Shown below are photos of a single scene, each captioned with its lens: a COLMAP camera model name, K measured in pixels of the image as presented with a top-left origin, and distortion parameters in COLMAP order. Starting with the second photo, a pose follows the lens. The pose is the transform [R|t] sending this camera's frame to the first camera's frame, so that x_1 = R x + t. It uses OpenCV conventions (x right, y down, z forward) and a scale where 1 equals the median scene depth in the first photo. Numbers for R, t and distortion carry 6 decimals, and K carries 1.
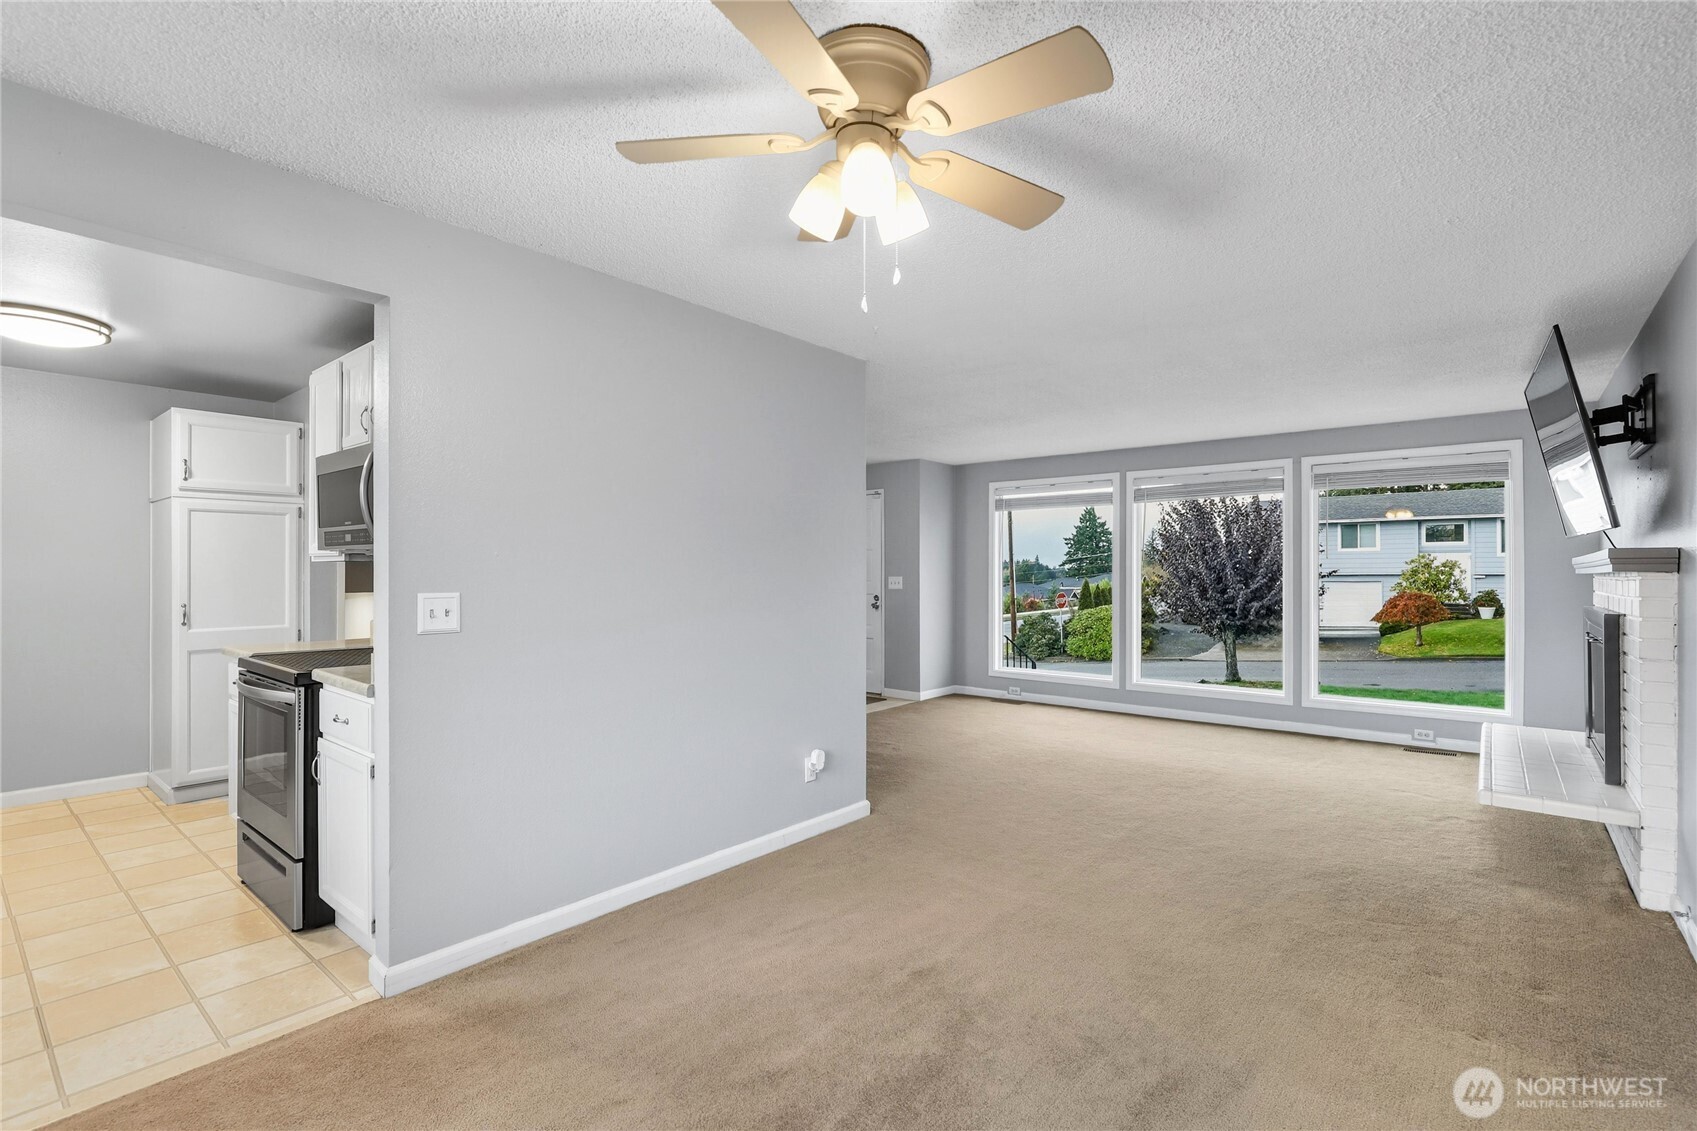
lens RADIAL K [[777.0, 0, 847.5], [0, 777.0, 563.6], [0, 0, 1]] dist [-0.028026, 0.001265]
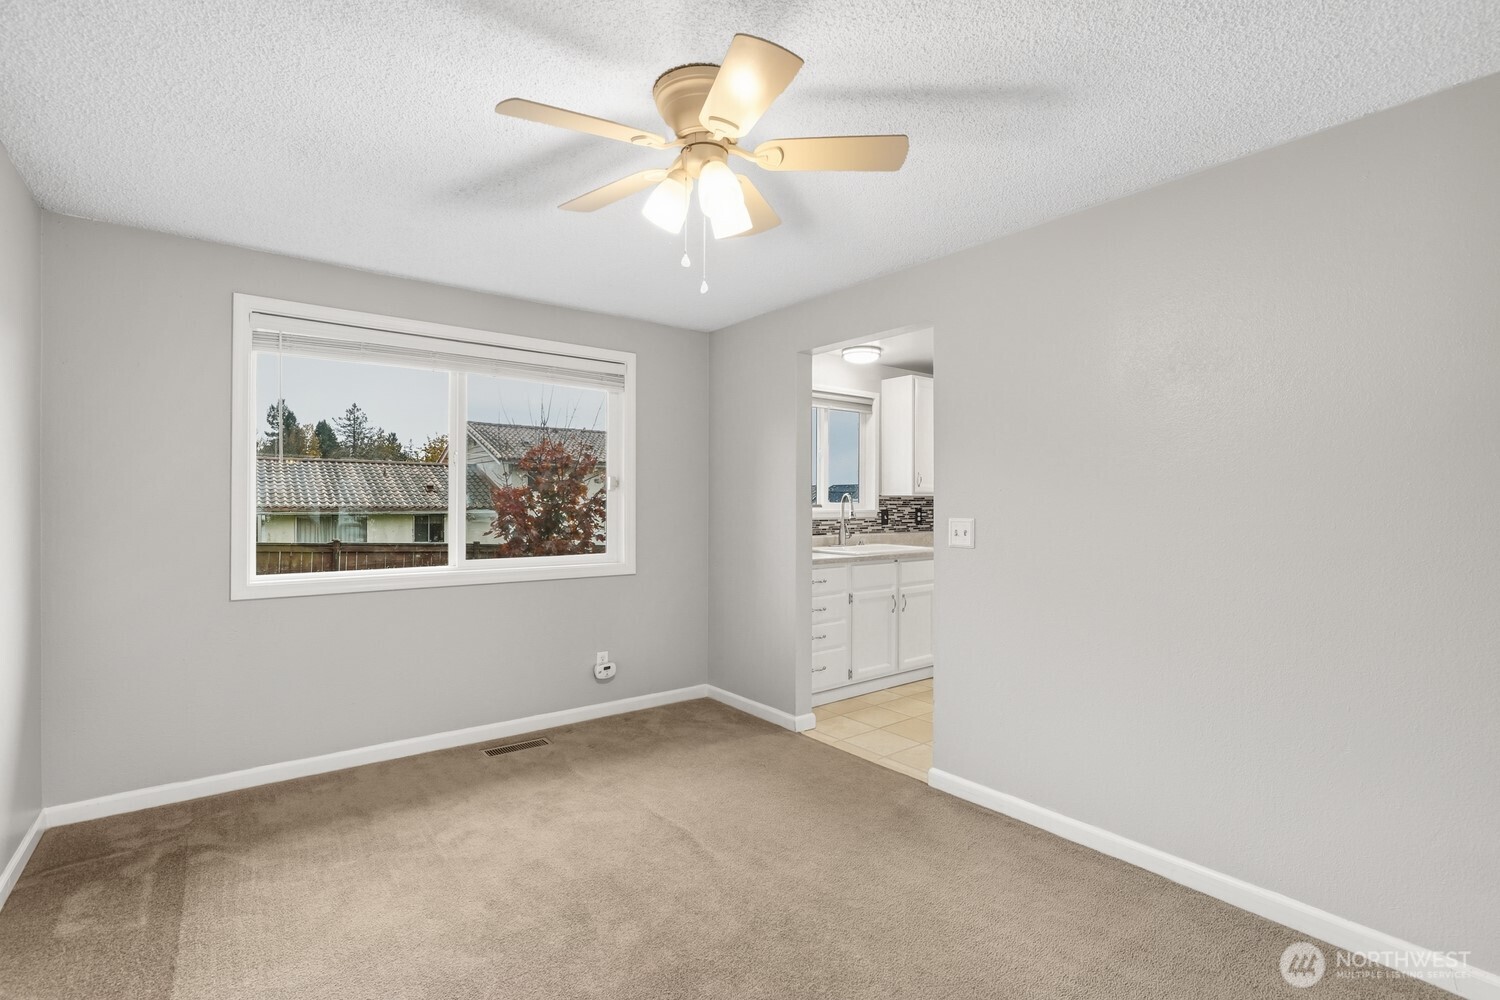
lens RADIAL K [[686.8, 0, 751.0], [0, 686.8, 501.0], [0, 0, 1]] dist [-0.028026, 0.001265]
pose [[-0.219239, 0.000268, -0.975671, 0.748660], [0.009546, 0.999953, -0.001871, 0.004896], [0.975625, -0.009724, -0.219231, 0.902978]]
